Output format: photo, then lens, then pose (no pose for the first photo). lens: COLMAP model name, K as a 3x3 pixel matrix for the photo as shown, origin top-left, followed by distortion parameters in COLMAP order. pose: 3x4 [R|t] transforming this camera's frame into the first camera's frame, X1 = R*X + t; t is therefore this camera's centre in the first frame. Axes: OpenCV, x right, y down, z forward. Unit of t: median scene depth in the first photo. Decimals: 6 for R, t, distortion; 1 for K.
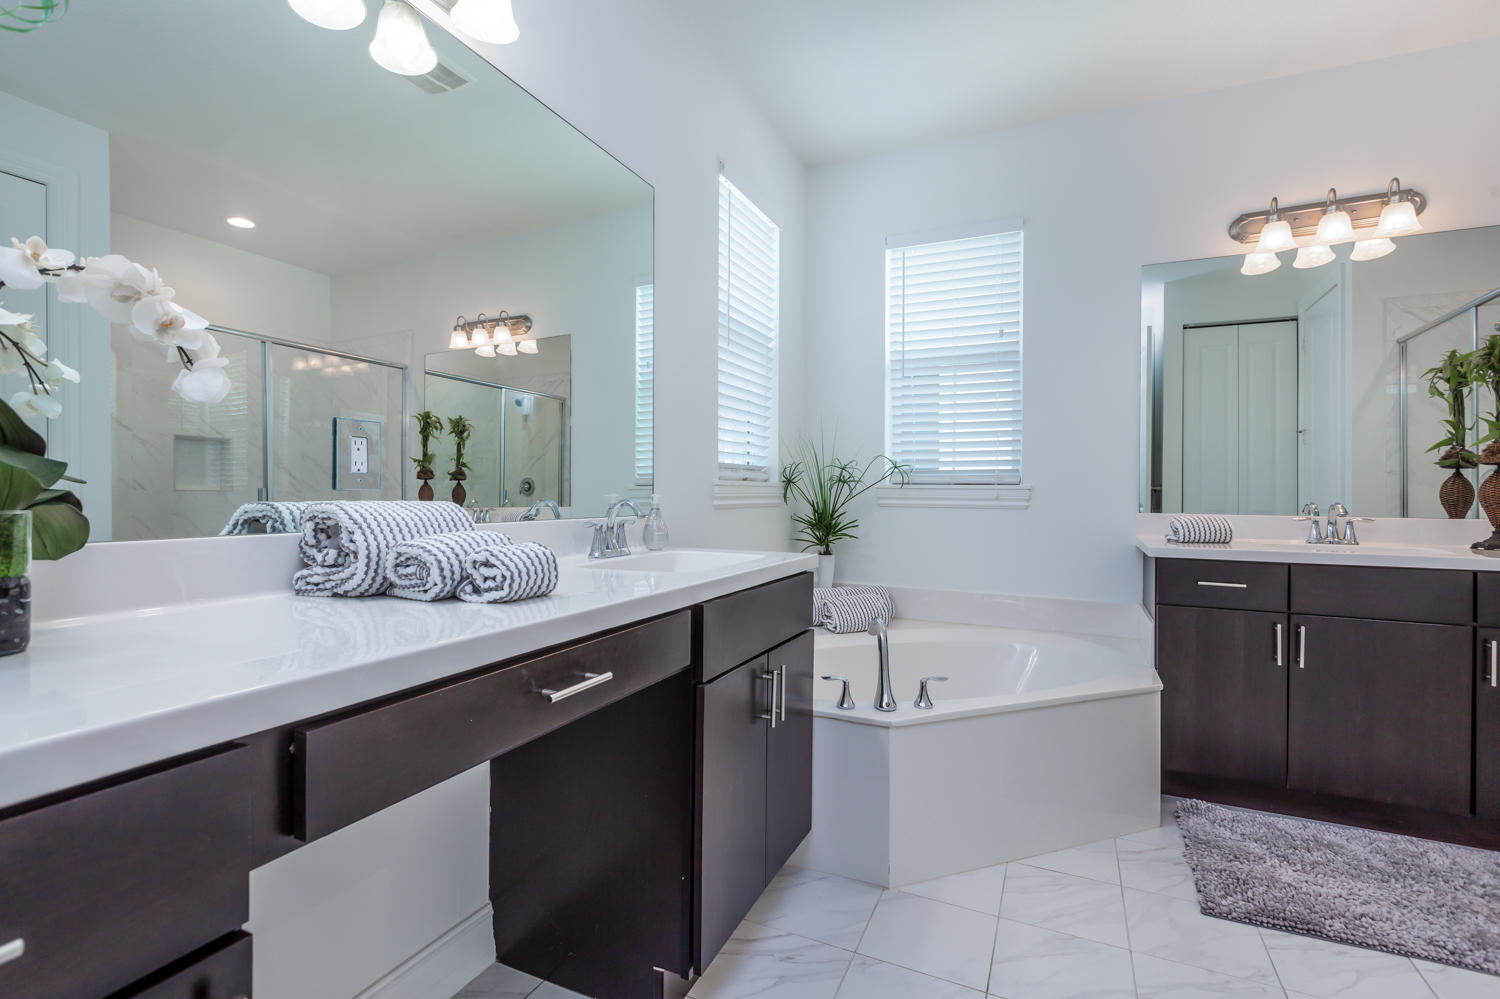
lens RADIAL K [[688.5, 0, 753.8], [0, 688.5, 492.6], [0, 0, 1]] dist [-0.000516, -0.001015]
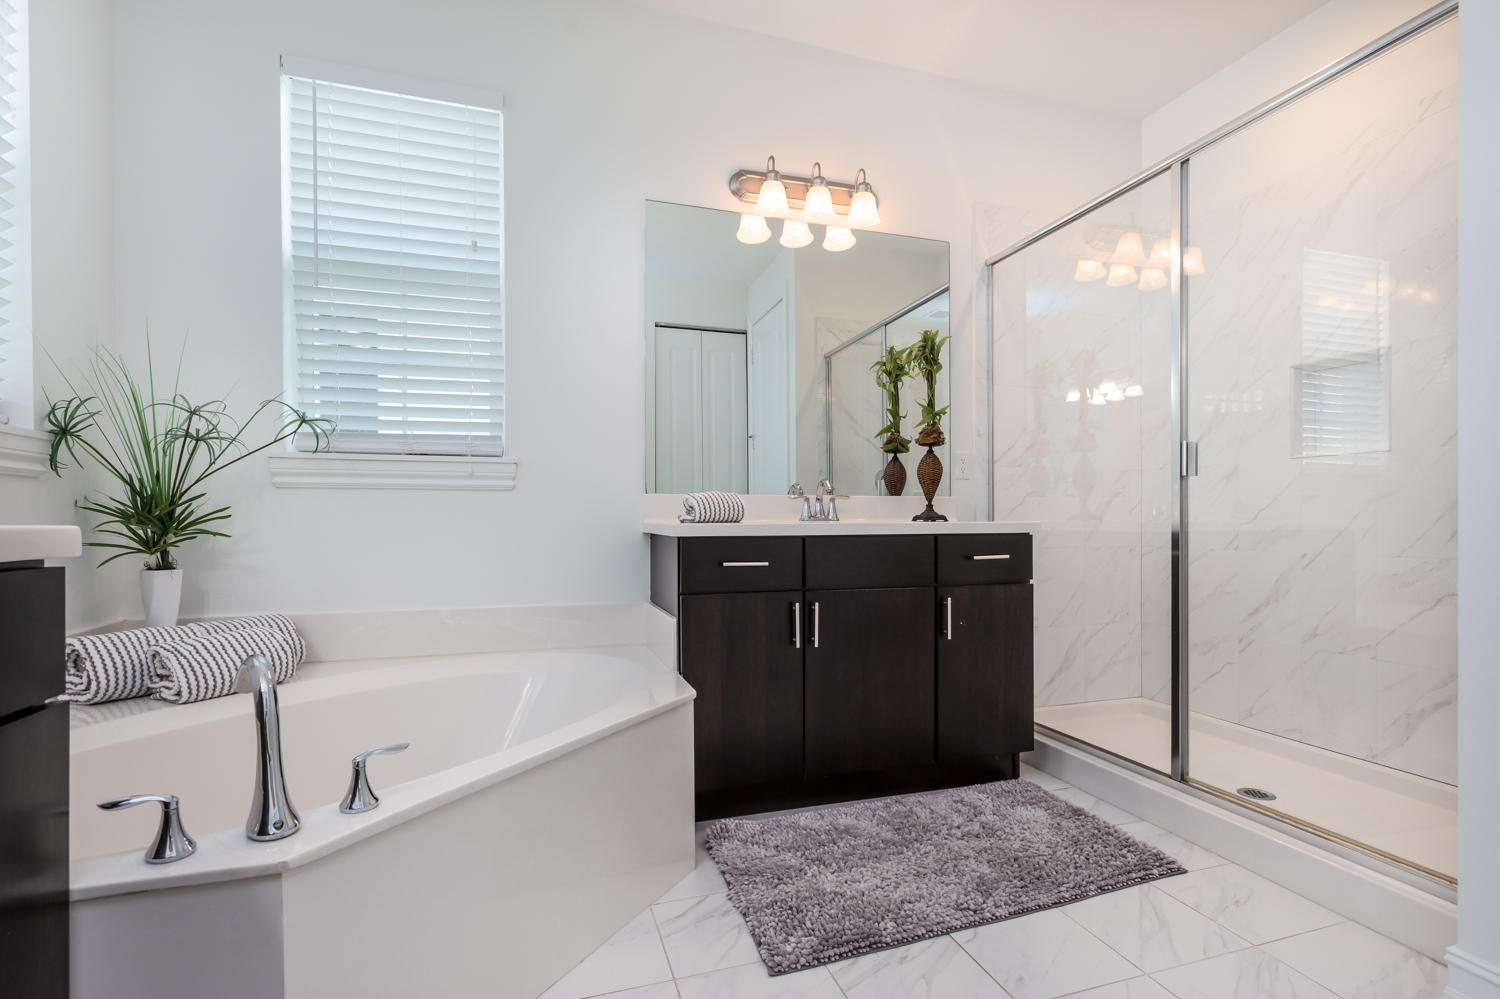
lens RADIAL K [[724.9, 0, 785.5], [0, 724.9, 525.8], [0, 0, 1]] dist [0.000433, 0.001586]
pose [[0.713411, -0.014171, 0.700603, 0.072560], [0.007690, 0.999894, 0.012394, 0.069855], [-0.700704, -0.003454, 0.713444, 0.294861]]
